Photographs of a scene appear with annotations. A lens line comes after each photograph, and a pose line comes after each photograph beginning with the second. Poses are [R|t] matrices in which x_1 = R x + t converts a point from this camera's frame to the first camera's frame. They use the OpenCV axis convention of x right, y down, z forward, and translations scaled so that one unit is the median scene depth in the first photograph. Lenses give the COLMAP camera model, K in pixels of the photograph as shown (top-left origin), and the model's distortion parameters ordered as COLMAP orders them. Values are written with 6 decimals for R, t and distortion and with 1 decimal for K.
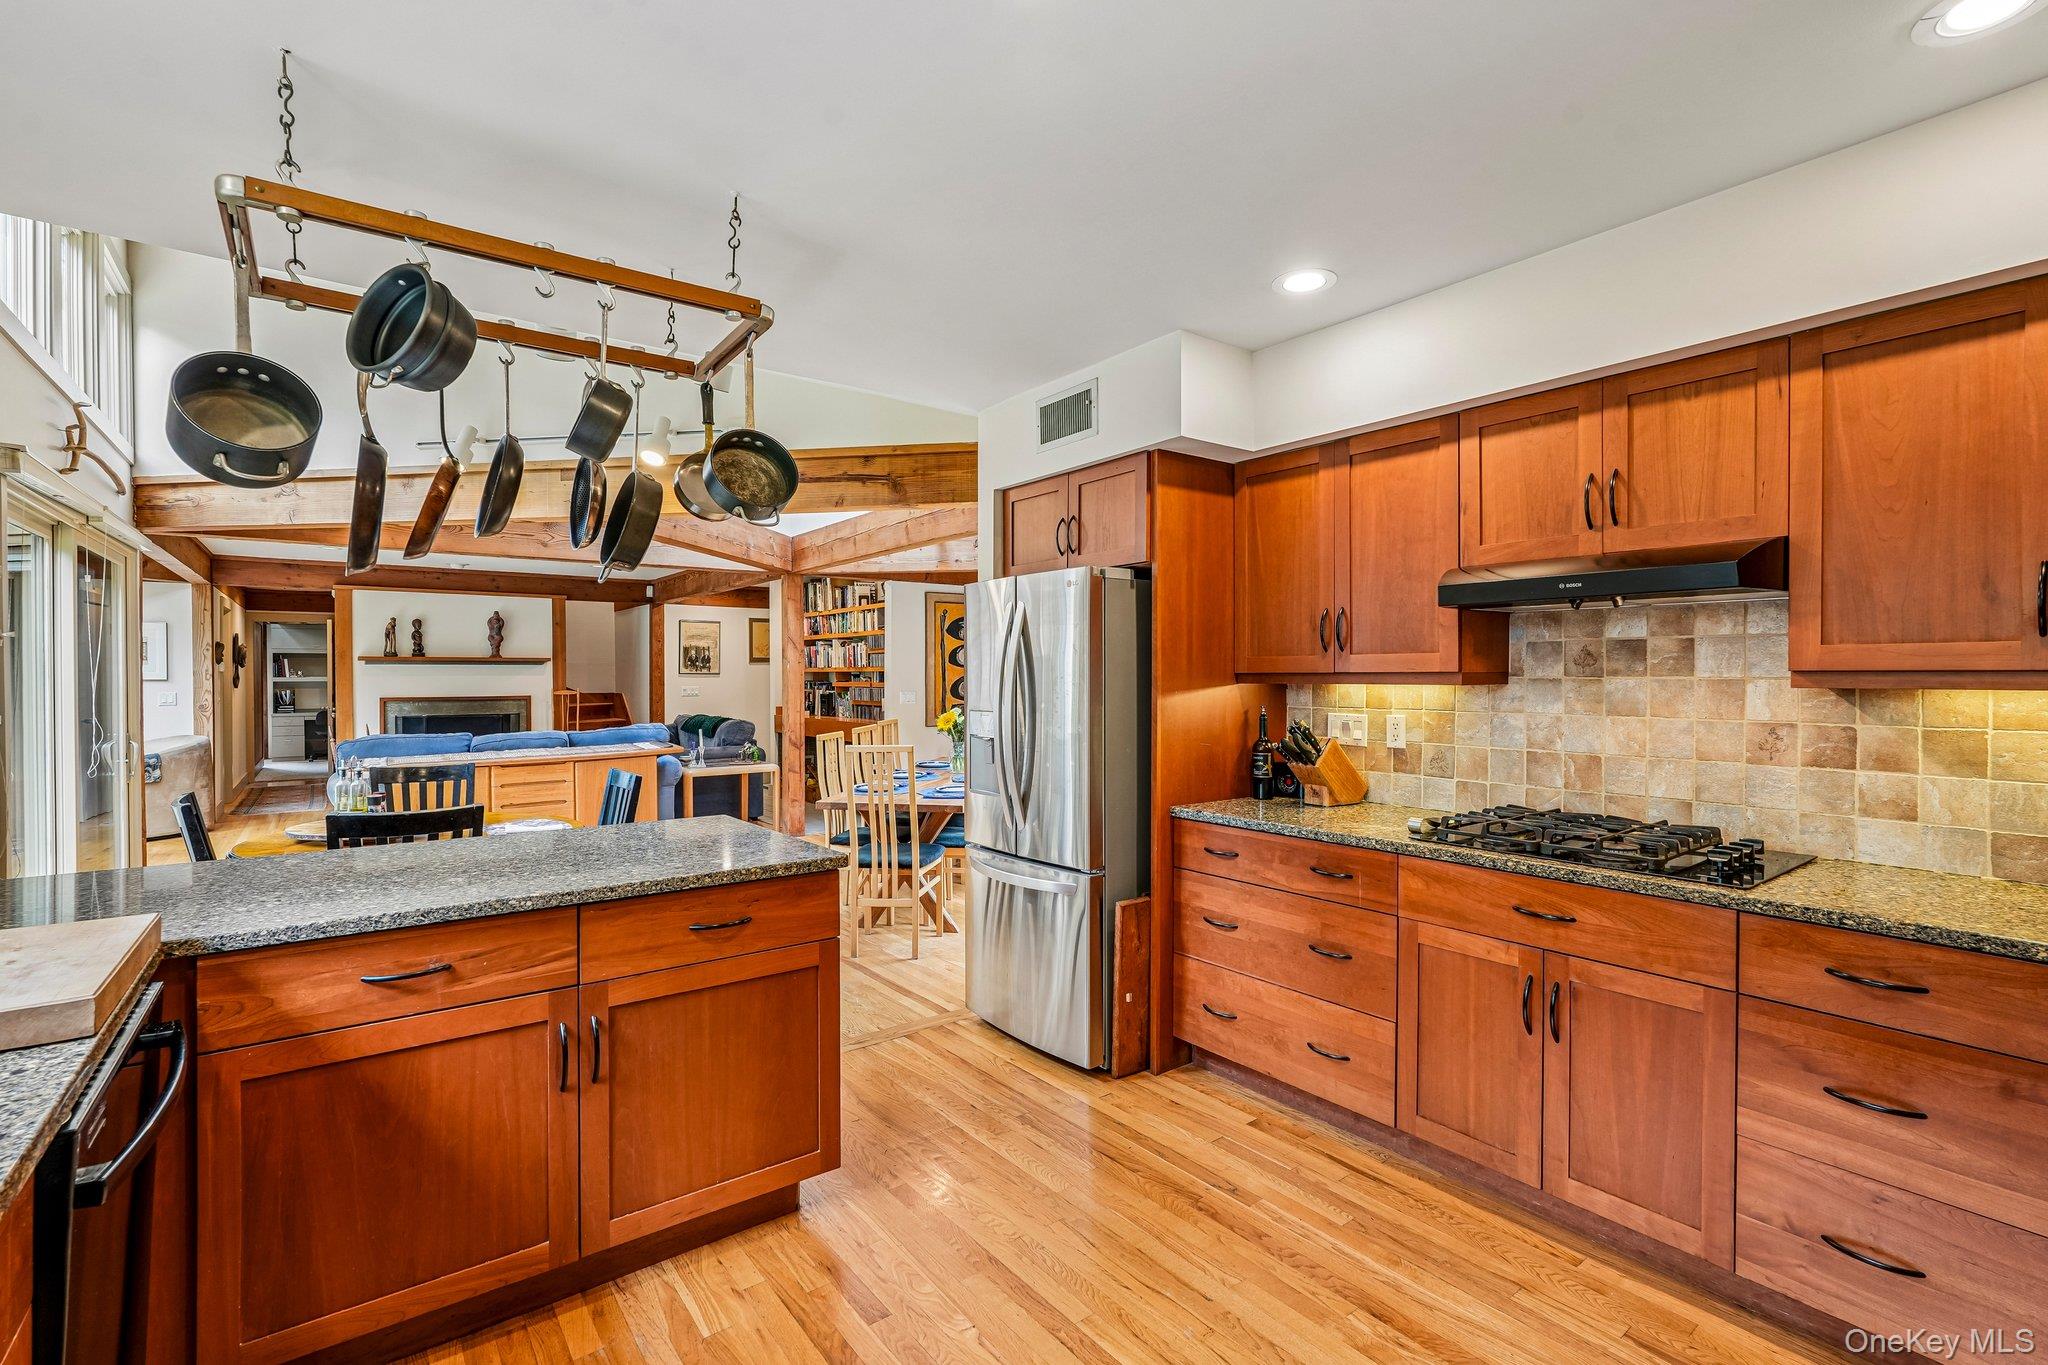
lens RADIAL K [[930.5, 0, 1033.2], [0, 930.5, 665.3], [0, 0, 1]] dist [-0.005221, 0.004324]
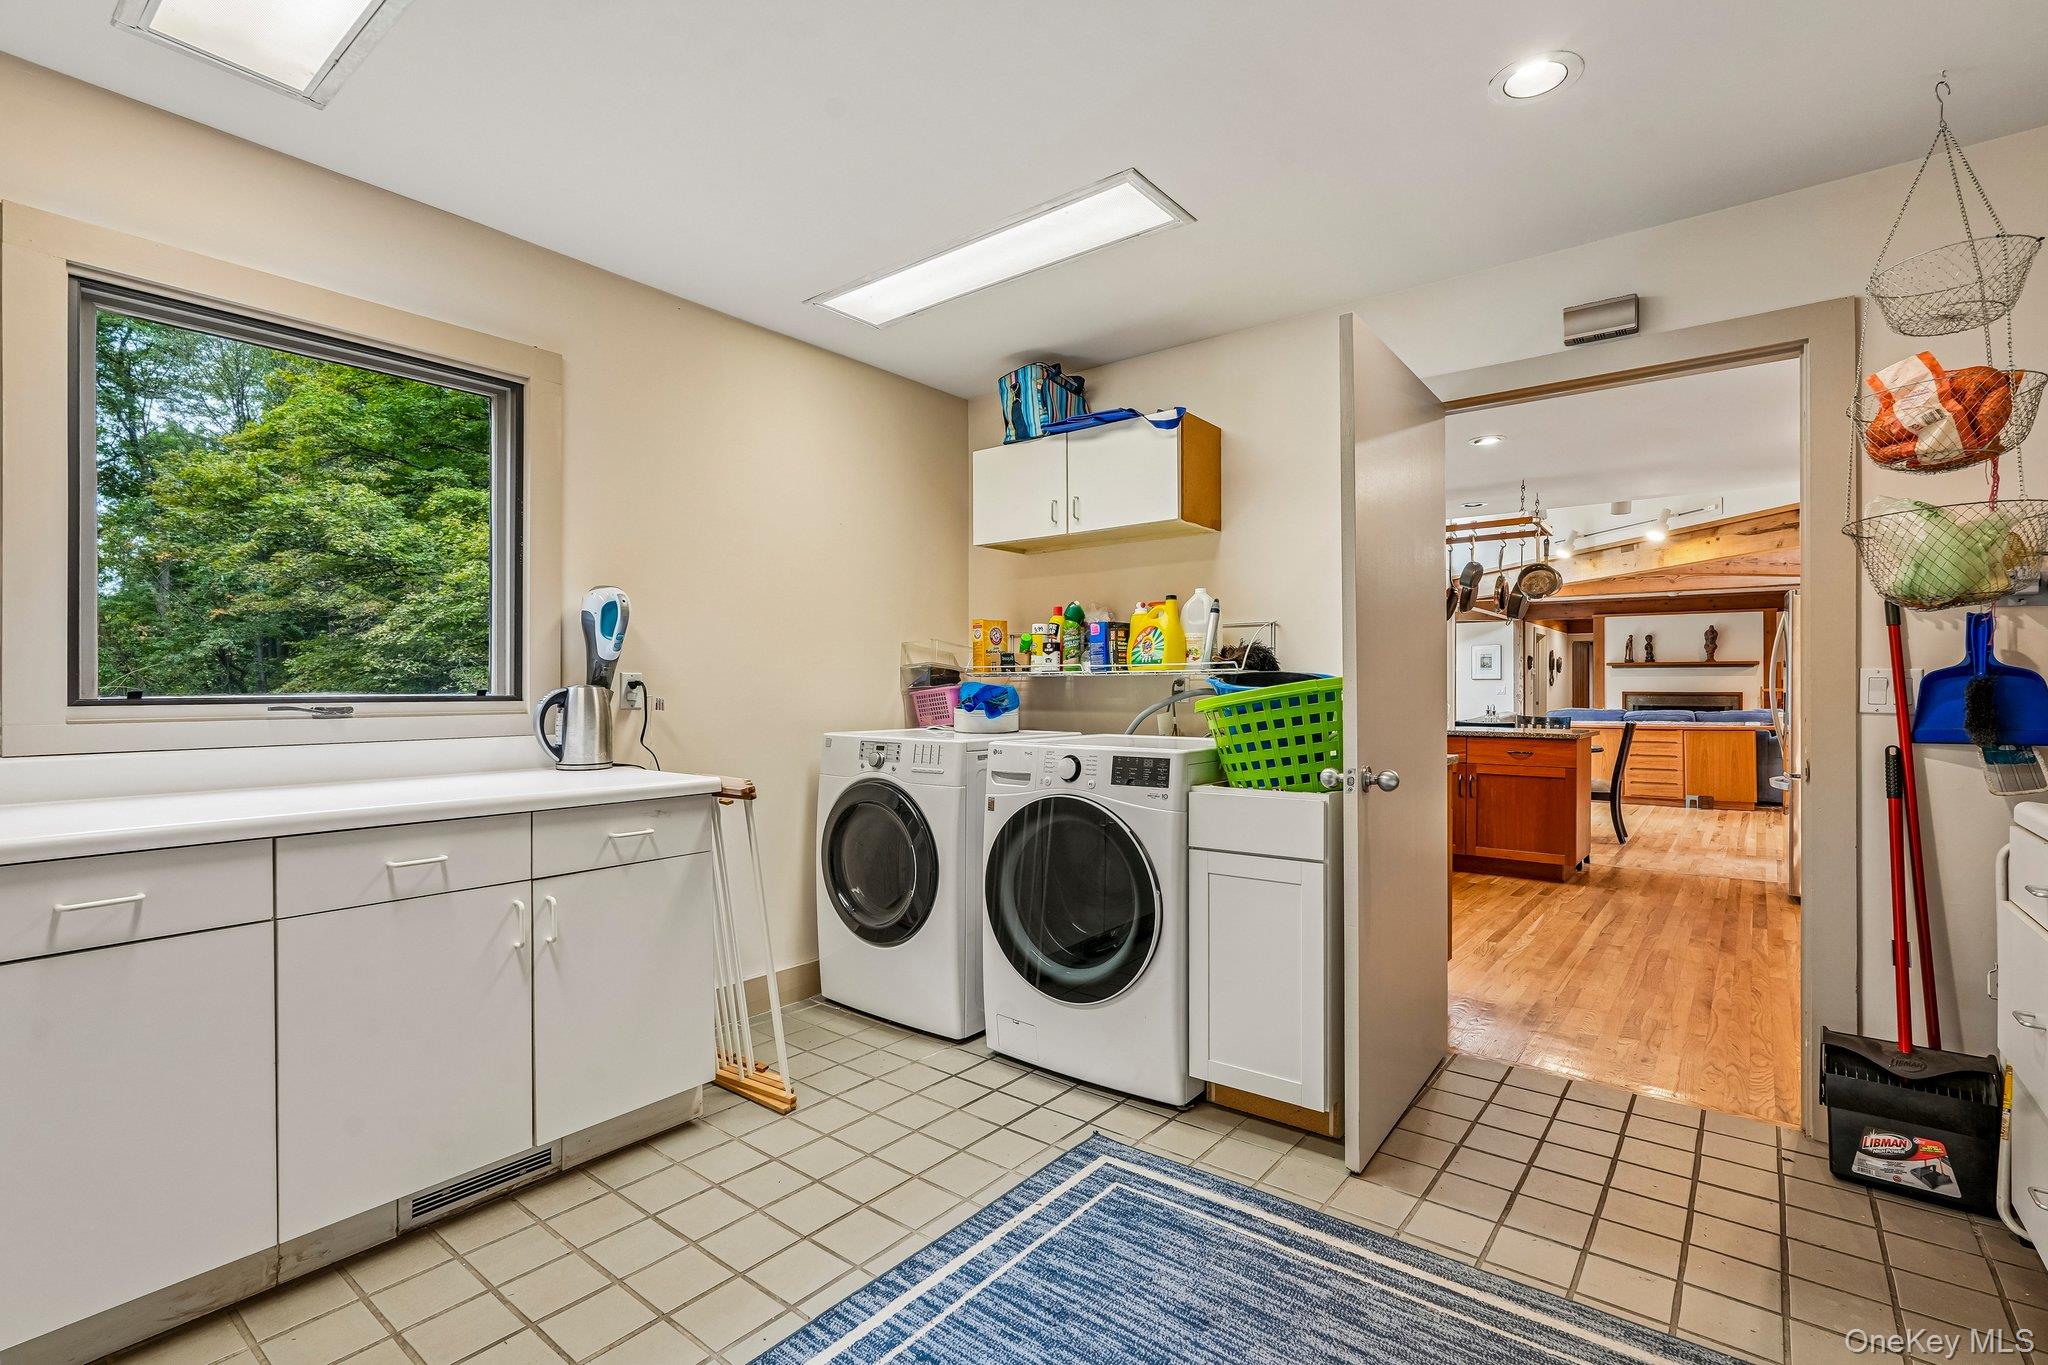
lens RADIAL K [[930.5, 0, 1027.0], [0, 930.5, 686.3], [0, 0, 1]] dist [-0.005221, 0.004324]
pose [[0.255937, 0.005527, -0.966678, 0.402726], [0.003190, 0.999973, 0.006561, 0.013152], [0.966688, -0.004763, 0.255912, -0.224517]]
